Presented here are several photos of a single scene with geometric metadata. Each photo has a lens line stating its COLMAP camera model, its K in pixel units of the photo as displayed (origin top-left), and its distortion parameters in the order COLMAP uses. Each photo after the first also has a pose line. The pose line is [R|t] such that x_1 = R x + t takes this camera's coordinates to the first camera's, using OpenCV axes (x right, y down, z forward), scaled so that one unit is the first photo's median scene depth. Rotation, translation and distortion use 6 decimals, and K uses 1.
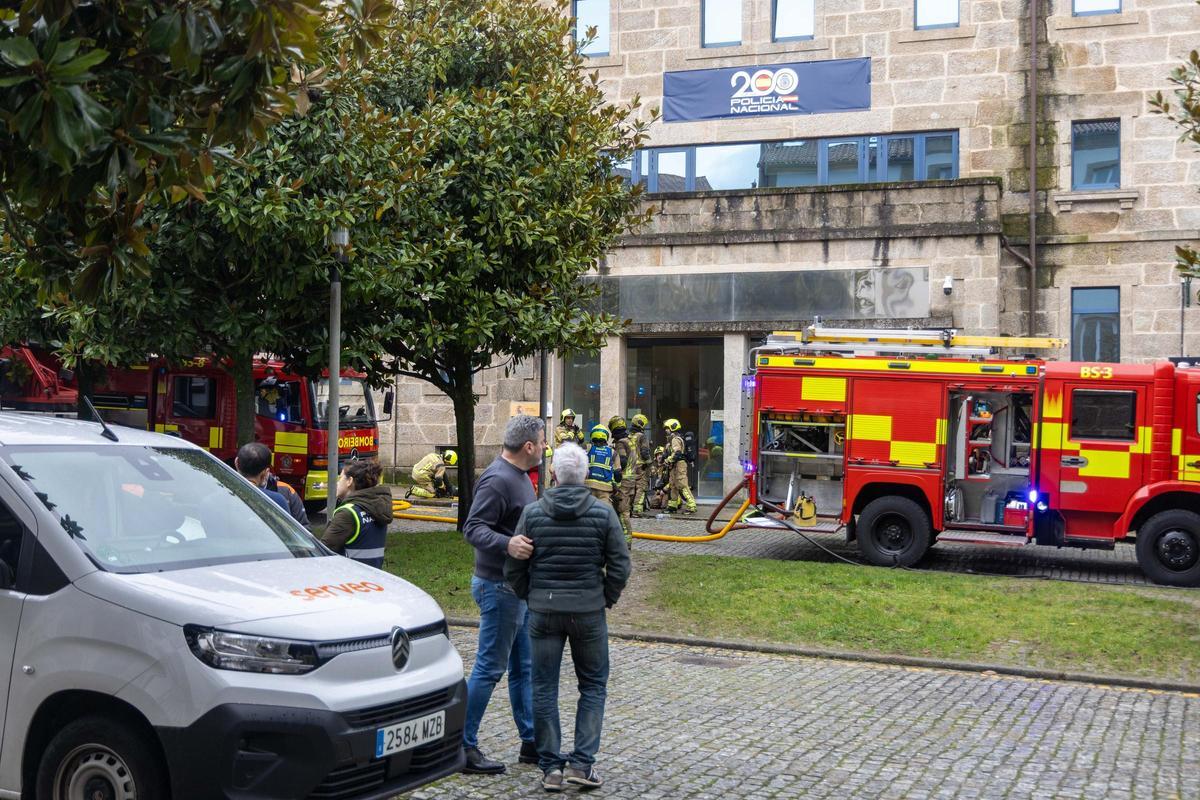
lens RADIAL K [[1435.9, 0, 600.0], [0, 1435.9, 400.0], [0, 0, 1]] dist [-0.012344, -0.011297]
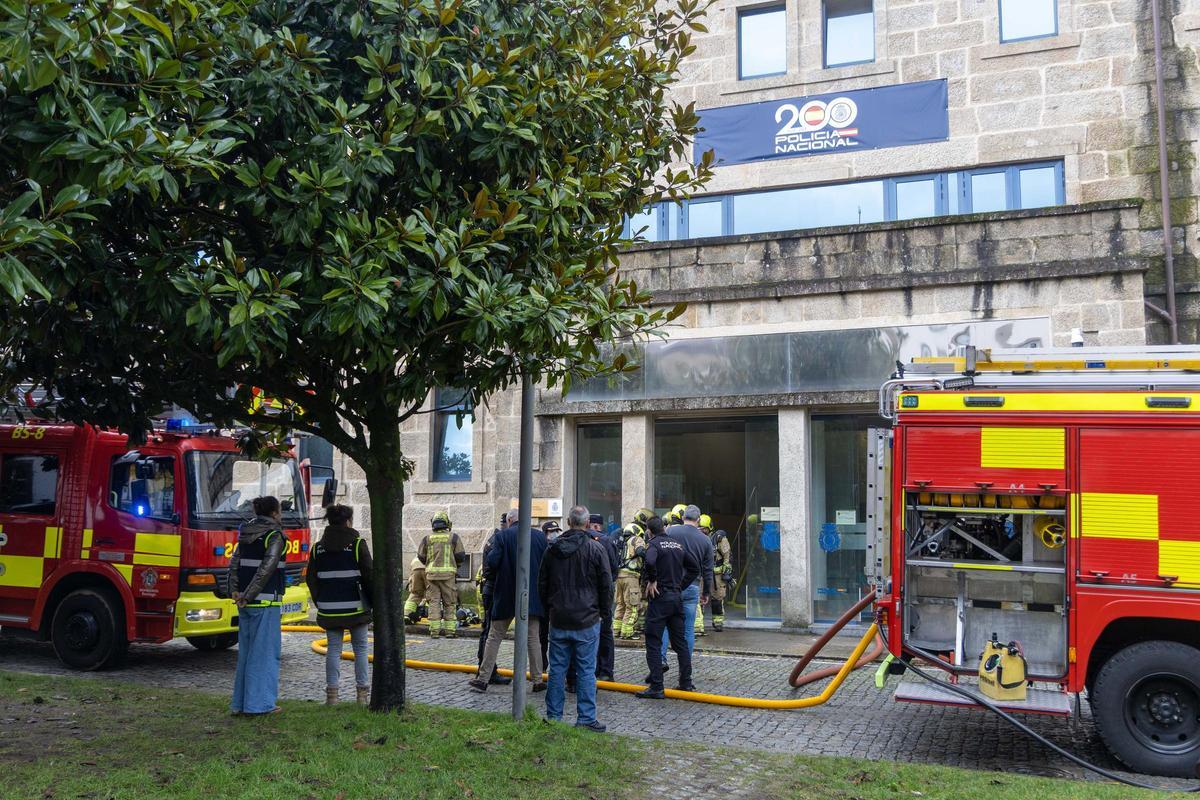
lens RADIAL K [[1113.9, 0, 600.0], [0, 1113.9, 400.0], [0, 0, 1]] dist [0.011459, -0.001436]
pose [[0.999850, -0.005398, -0.016451, -0.001707], [0.003613, 0.994288, -0.106667, 0.013891], [0.016933, 0.106592, 0.994159, 0.393767]]
